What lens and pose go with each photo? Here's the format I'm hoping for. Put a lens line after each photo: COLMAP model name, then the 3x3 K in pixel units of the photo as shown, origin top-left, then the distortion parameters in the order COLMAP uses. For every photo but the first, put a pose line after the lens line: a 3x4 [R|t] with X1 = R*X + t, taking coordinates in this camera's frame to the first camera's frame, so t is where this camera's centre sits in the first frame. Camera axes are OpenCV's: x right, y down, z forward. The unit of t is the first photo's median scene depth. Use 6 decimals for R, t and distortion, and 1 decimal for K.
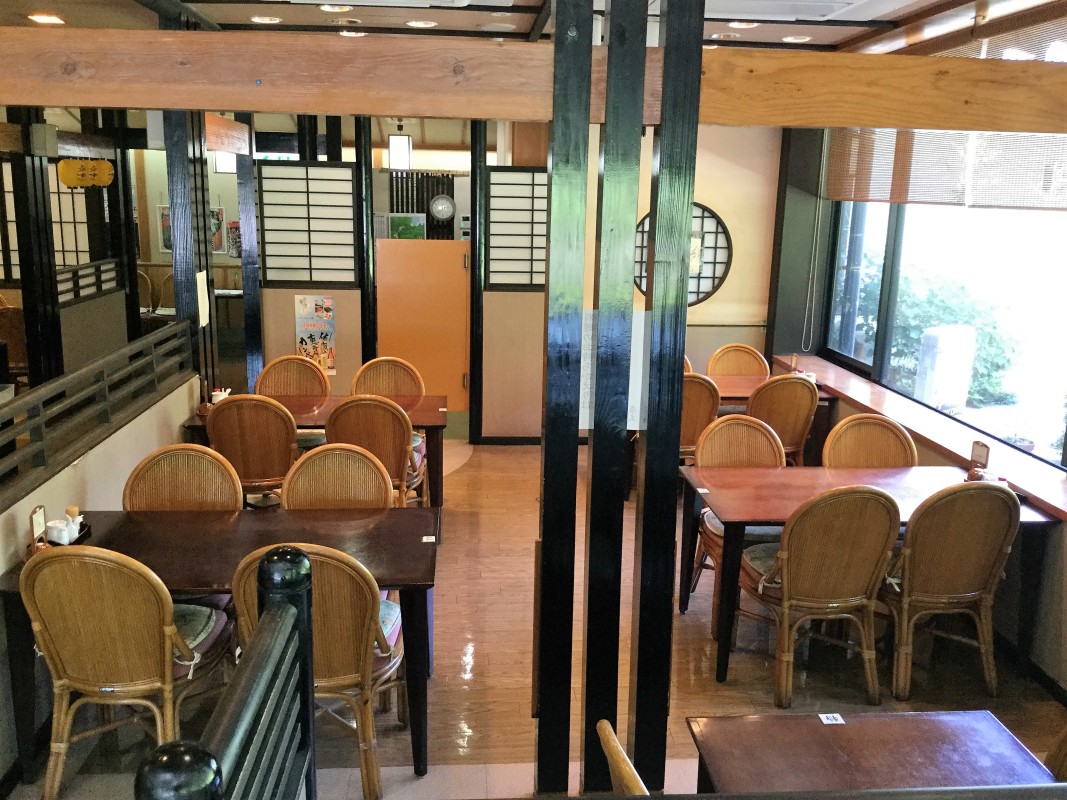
lens RADIAL K [[997.1, 0, 535.4], [0, 997.1, 394.5], [0, 0, 1]] dist [0.050727, 0.000000]
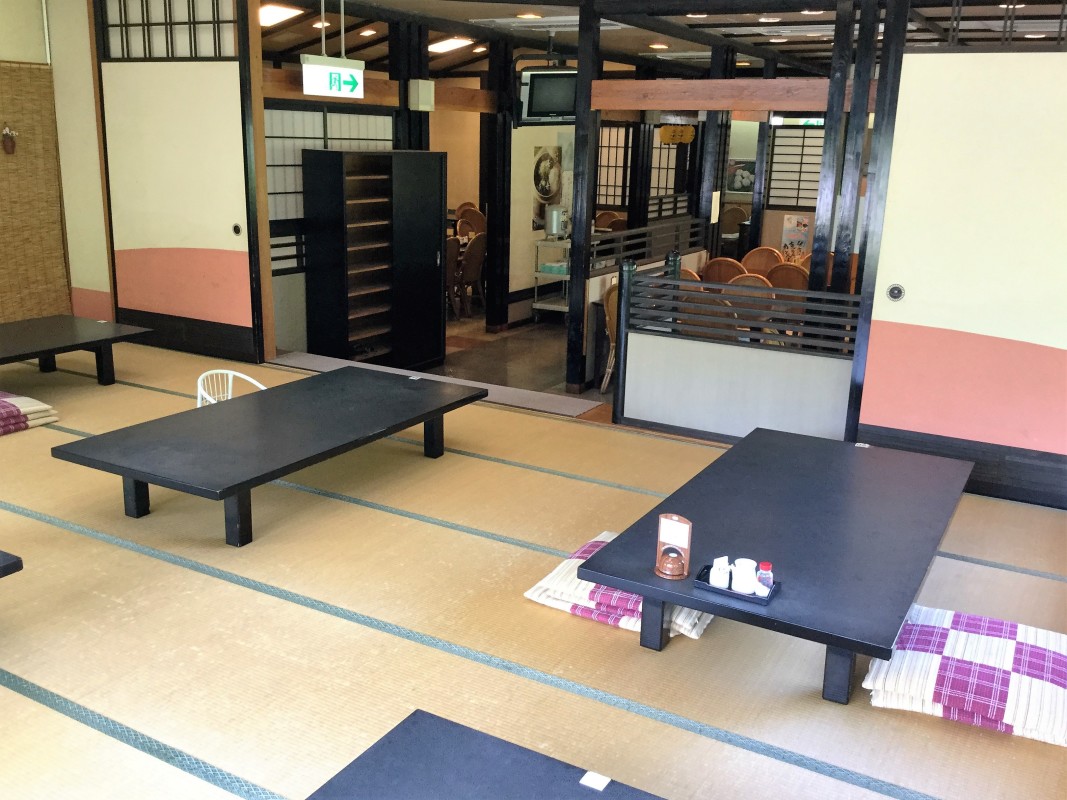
lens RADIAL K [[997.1, 0, 534.8], [0, 997.1, 399.3], [0, 0, 1]] dist [0.050727, 0.000000]
pose [[0.839679, 0.139838, -0.524771, 0.236188], [-0.116492, 0.990167, 0.077457, 0.088495], [0.530442, -0.003907, 0.847712, -0.414890]]
